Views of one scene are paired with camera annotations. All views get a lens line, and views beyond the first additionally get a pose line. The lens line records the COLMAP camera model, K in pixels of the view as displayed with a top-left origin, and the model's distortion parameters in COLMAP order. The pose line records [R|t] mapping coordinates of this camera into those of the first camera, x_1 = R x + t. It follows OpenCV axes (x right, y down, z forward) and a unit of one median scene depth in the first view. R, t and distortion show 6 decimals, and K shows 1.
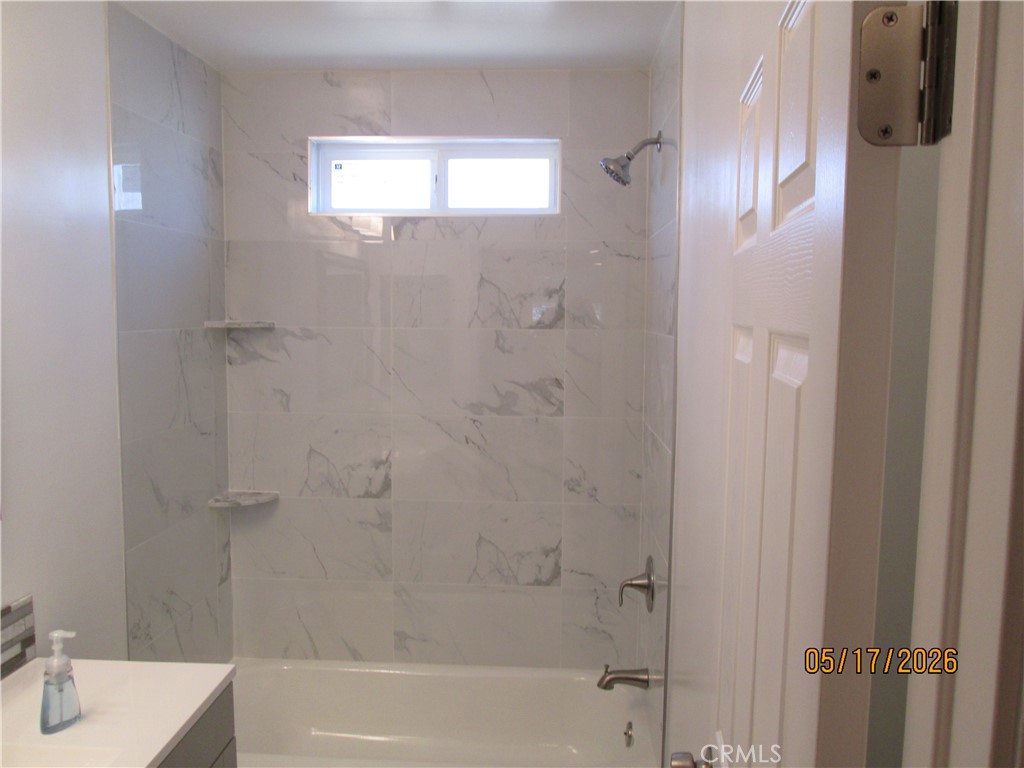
lens RADIAL K [[844.9, 0, 512.0], [0, 844.9, 382.3], [0, 0, 1]] dist [-0.049259, 0.016098]
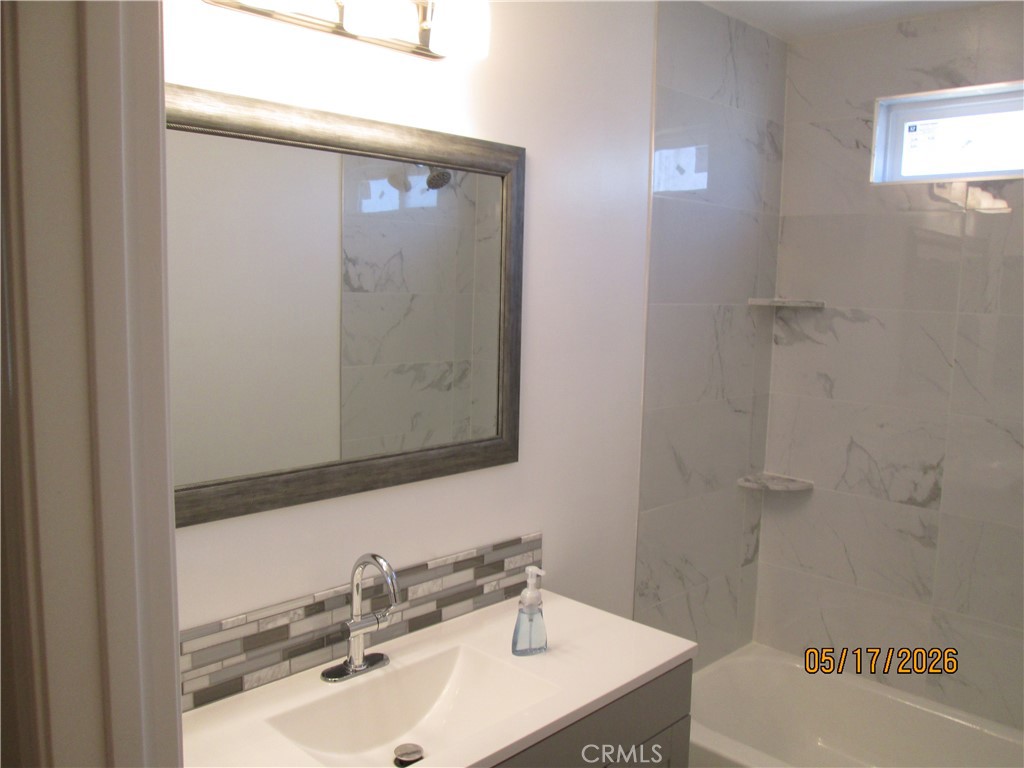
lens RADIAL K [[844.9, 0, 512.0], [0, 844.9, 382.3], [0, 0, 1]] dist [-0.049259, 0.016098]
pose [[0.747594, 0.087420, -0.658378, 0.081601], [-0.076834, 0.996028, 0.045008, 0.002600], [0.659697, 0.016938, 0.751341, 0.069486]]
